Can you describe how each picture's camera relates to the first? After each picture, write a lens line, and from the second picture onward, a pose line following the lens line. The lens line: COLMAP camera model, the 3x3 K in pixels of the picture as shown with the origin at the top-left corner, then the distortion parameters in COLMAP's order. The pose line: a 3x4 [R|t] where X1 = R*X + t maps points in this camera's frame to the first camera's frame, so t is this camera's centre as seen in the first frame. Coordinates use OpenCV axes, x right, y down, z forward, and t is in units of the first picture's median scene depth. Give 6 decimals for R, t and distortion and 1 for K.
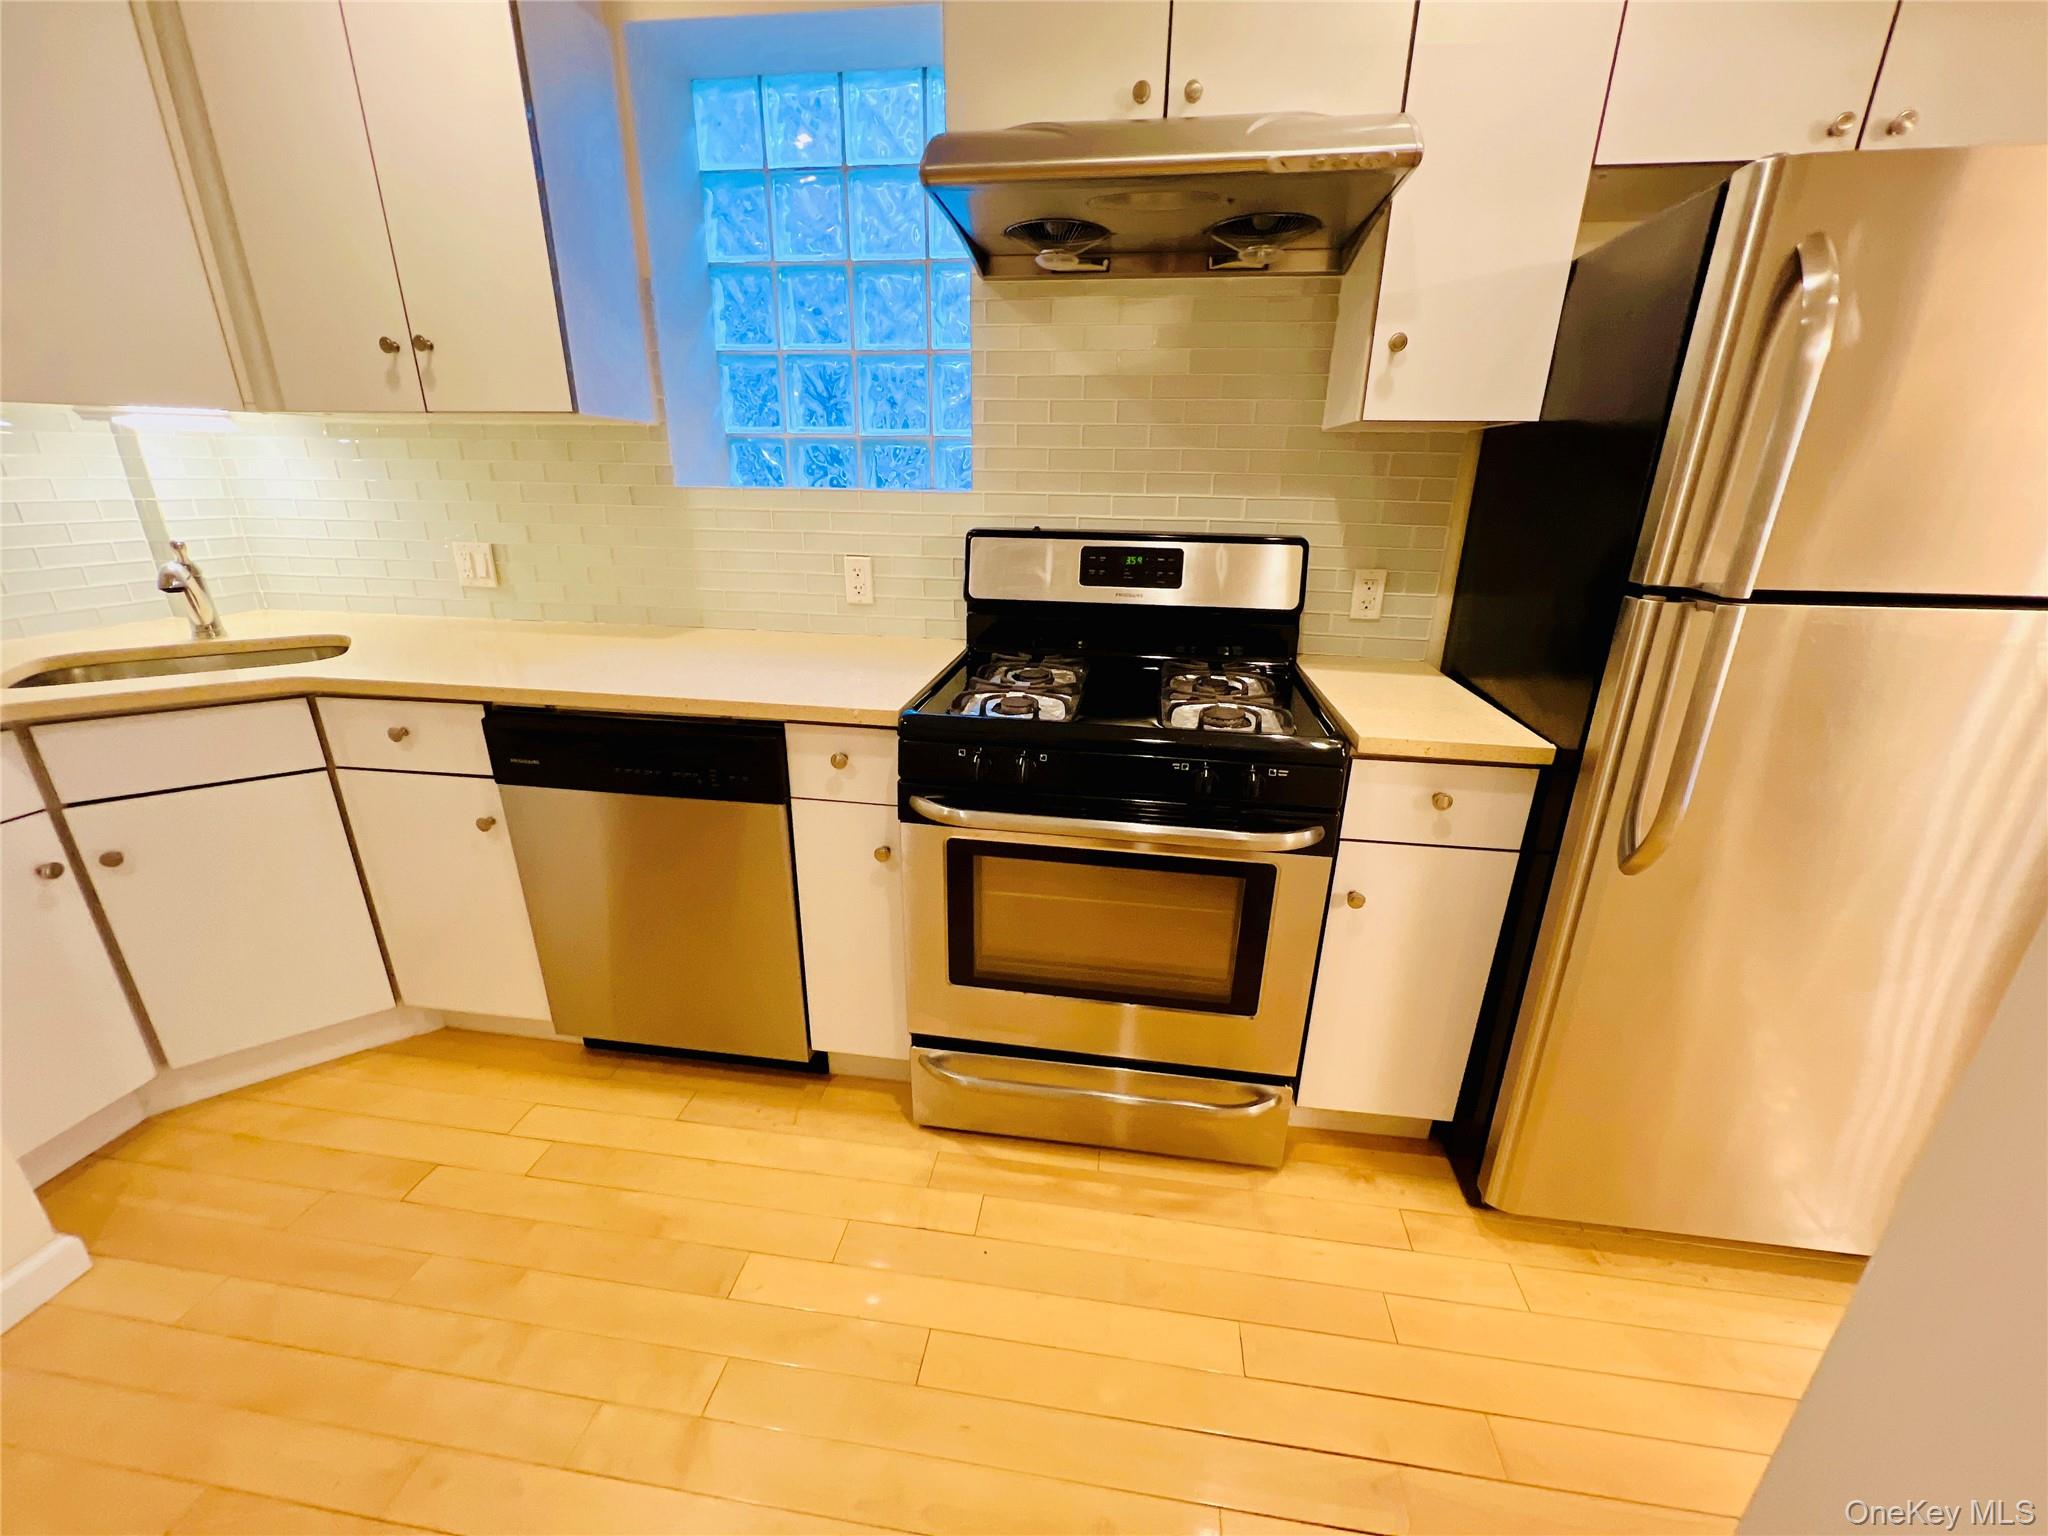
lens RADIAL K [[812.1, 0, 1028.7], [0, 812.1, 768.3], [0, 0, 1]] dist [-0.000985, -0.000168]
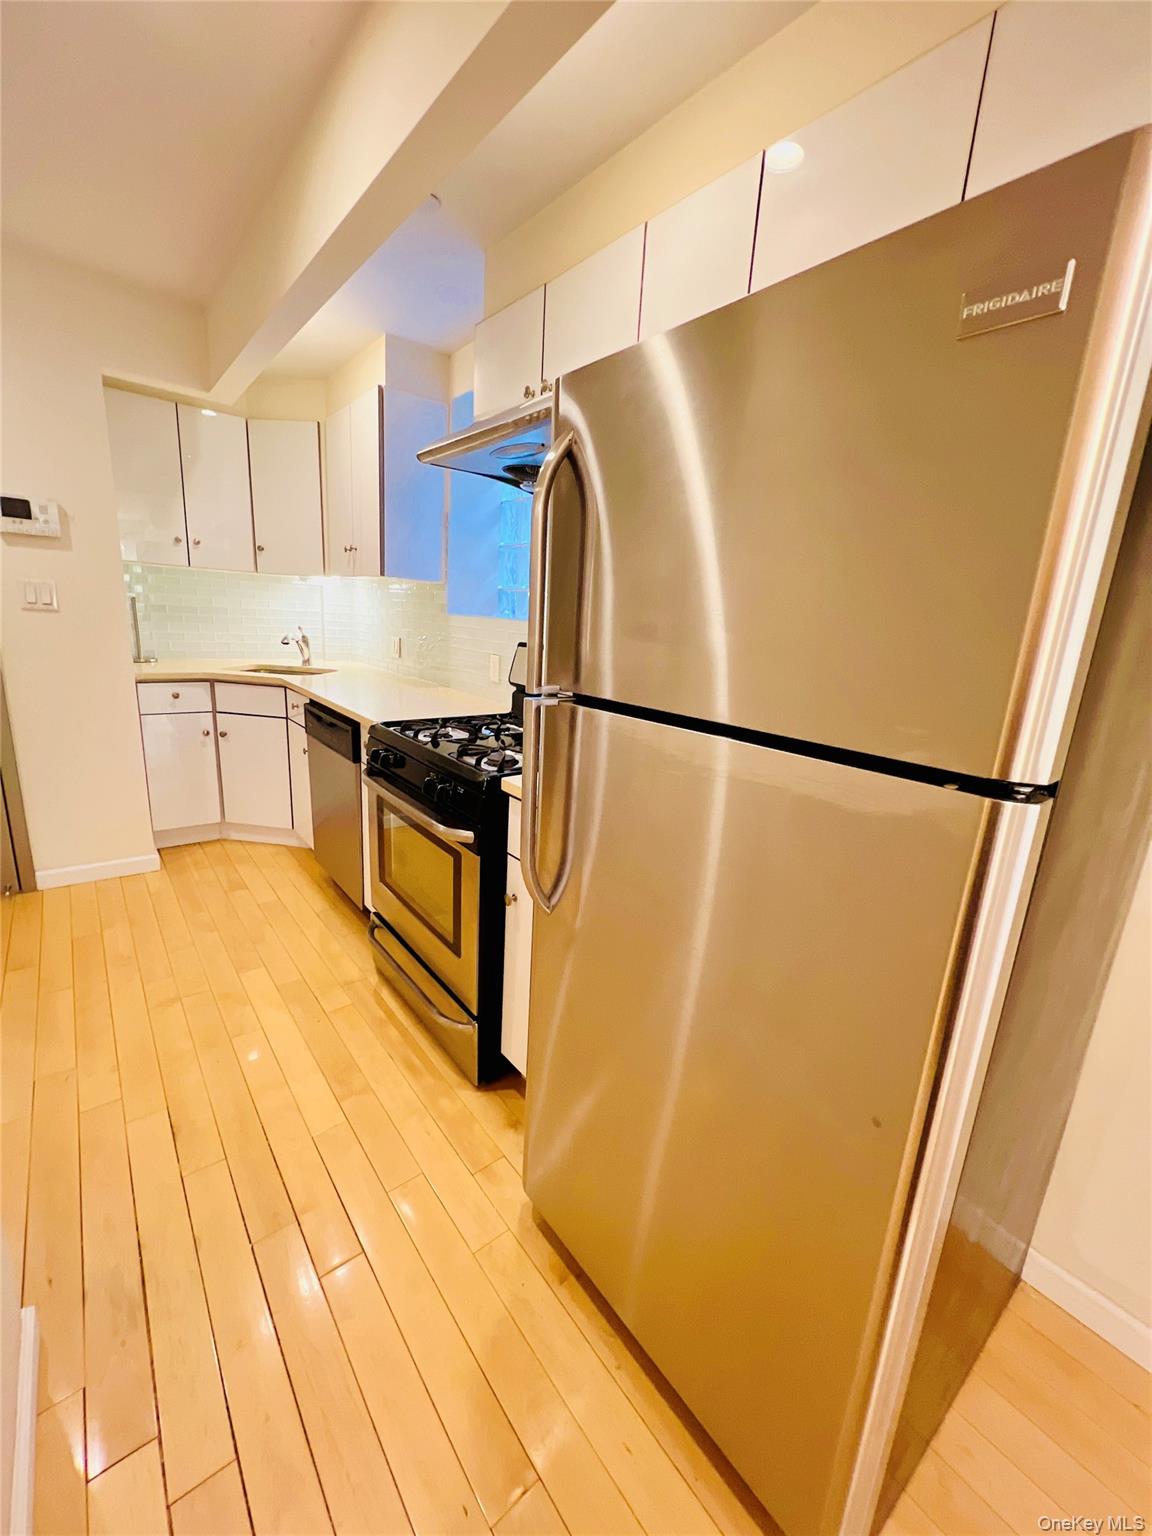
lens RADIAL K [[609.1, 0, 578.2], [0, 609.1, 768.4], [0, 0, 1]] dist [-0.000985, -0.000168]
pose [[0.731613, 0.195571, -0.653065, 0.997380], [-0.276688, 0.960702, -0.022269, -0.057040], [0.623045, 0.196988, 0.756974, 0.206489]]
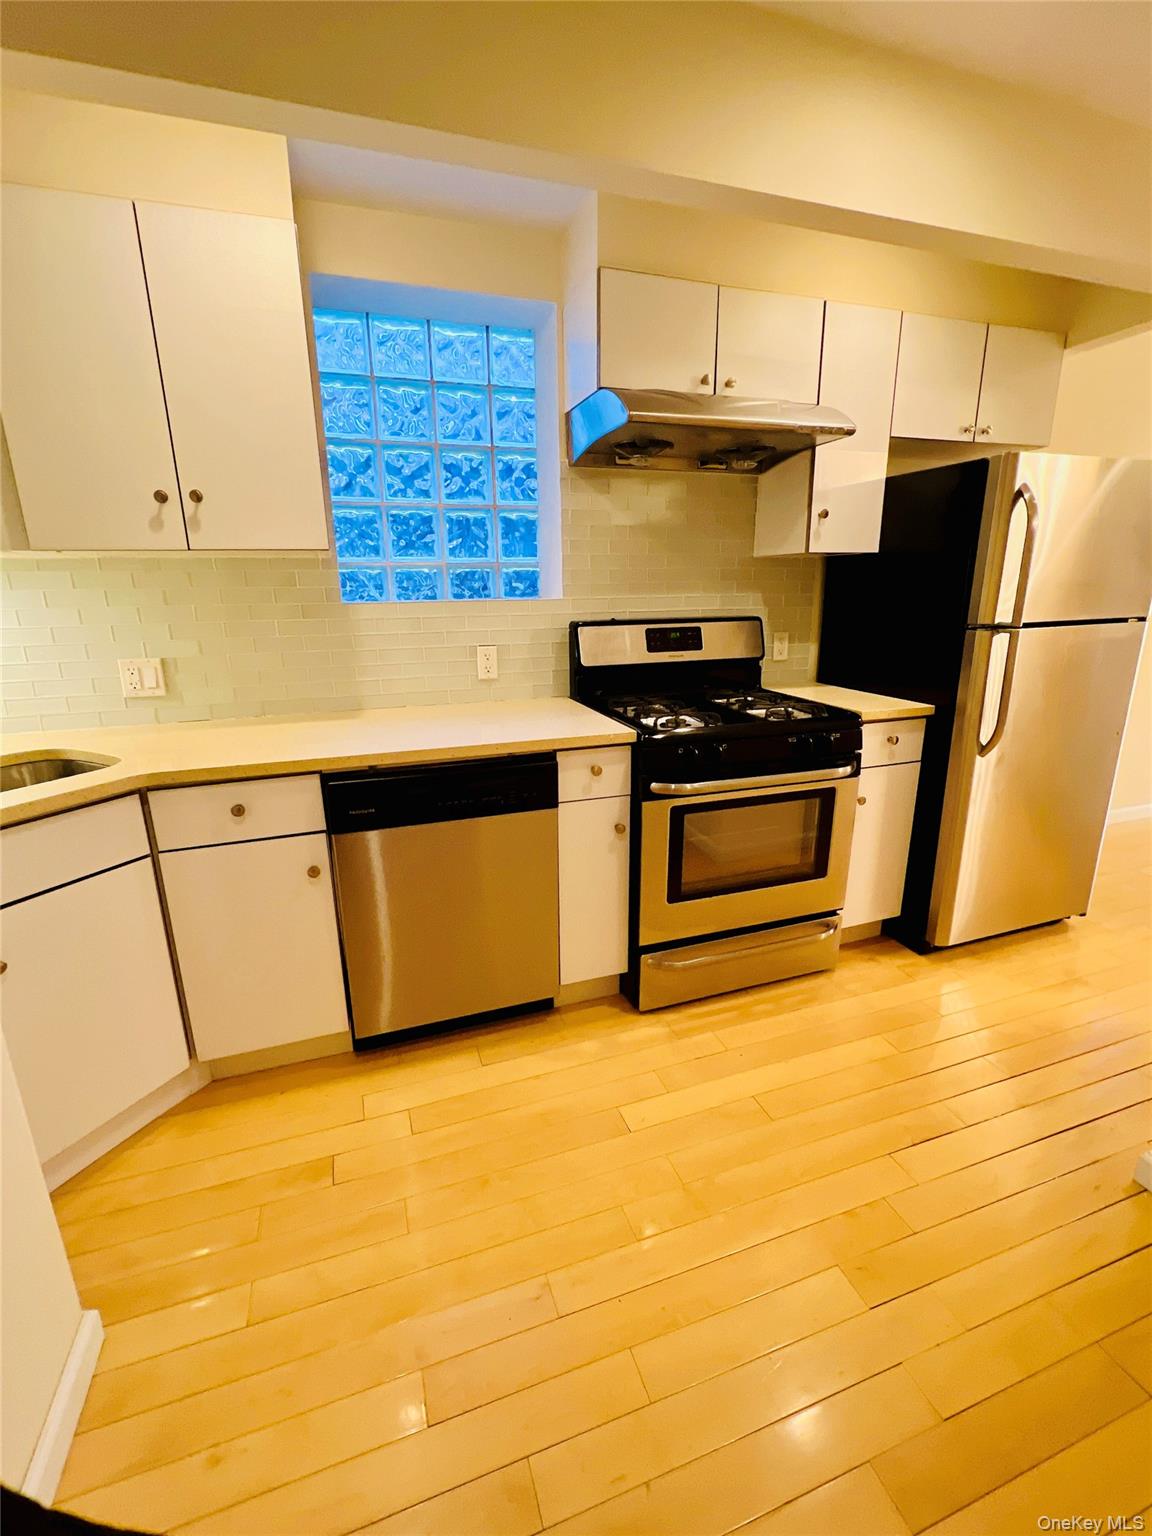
lens RADIAL K [[664.4, 0, 580.8], [0, 664.4, 763.4], [0, 0, 1]] dist [0.002409, 0.000250]
pose [[0.890534, -0.144348, 0.431409, -0.723049], [0.179632, 0.982839, -0.041948, 0.022204], [-0.417950, 0.114851, 0.901181, -0.108667]]
